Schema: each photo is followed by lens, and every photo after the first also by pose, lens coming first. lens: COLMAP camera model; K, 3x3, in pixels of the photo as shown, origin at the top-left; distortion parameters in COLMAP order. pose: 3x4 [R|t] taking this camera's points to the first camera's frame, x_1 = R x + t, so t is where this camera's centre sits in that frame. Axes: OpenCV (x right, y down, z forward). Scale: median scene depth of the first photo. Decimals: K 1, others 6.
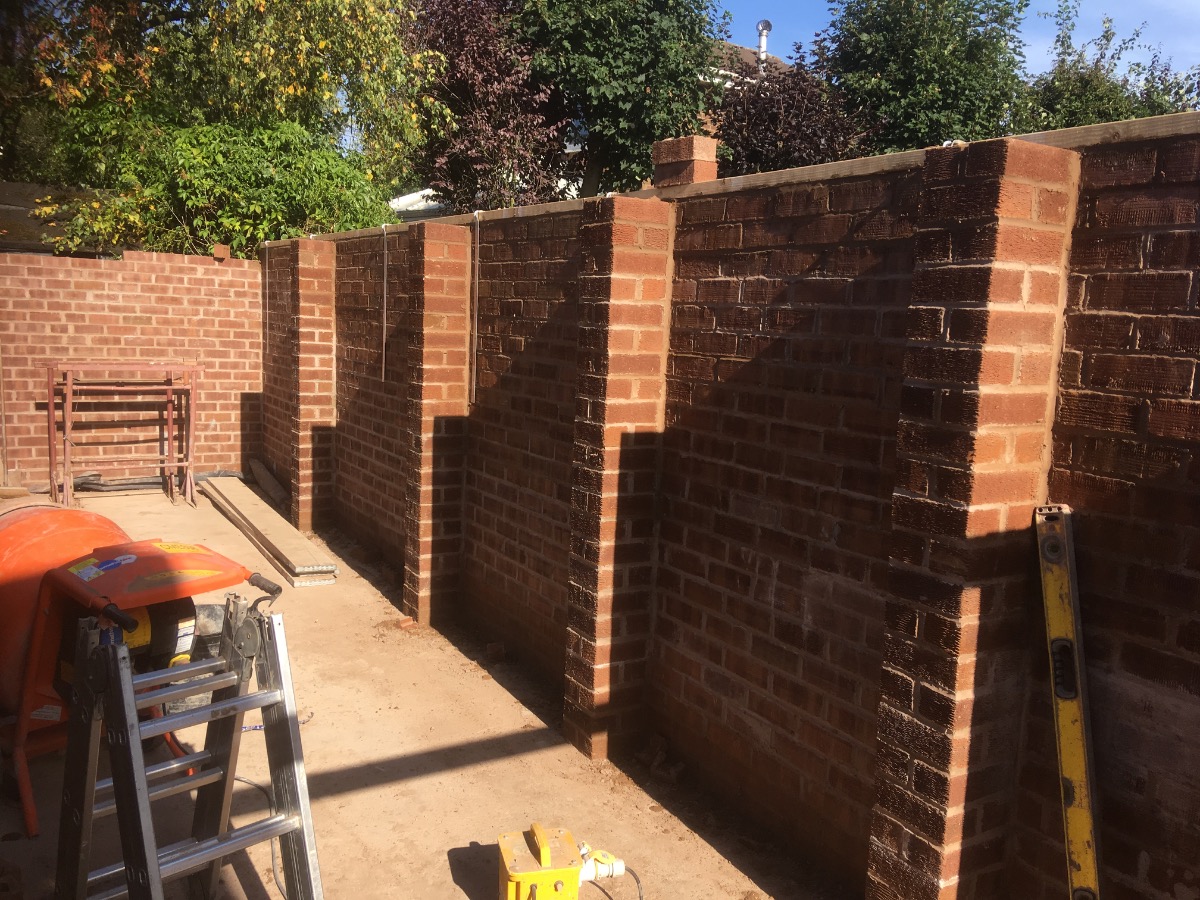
lens RADIAL K [[1000.5, 0, 597.8], [0, 1000.5, 454.8], [0, 0, 1]] dist [0.053255, -0.016563]
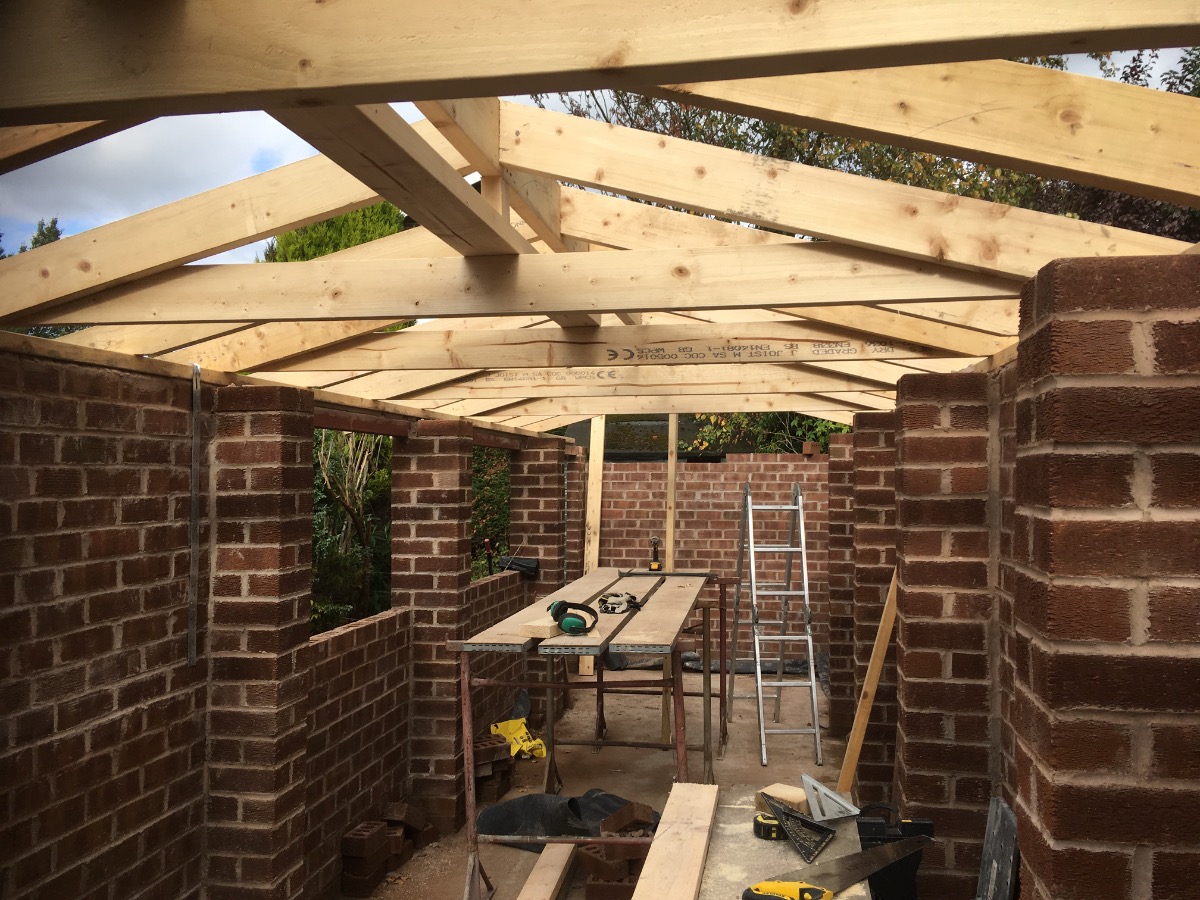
lens RADIAL K [[1000.5, 0, 603.8], [0, 1000.5, 453.3], [0, 0, 1]] dist [0.053255, -0.016563]
pose [[0.772750, -0.058649, -0.631995, 0.126277], [-0.058113, 0.985002, -0.162463, -0.014547], [0.632045, 0.162270, 0.757752, 0.076735]]
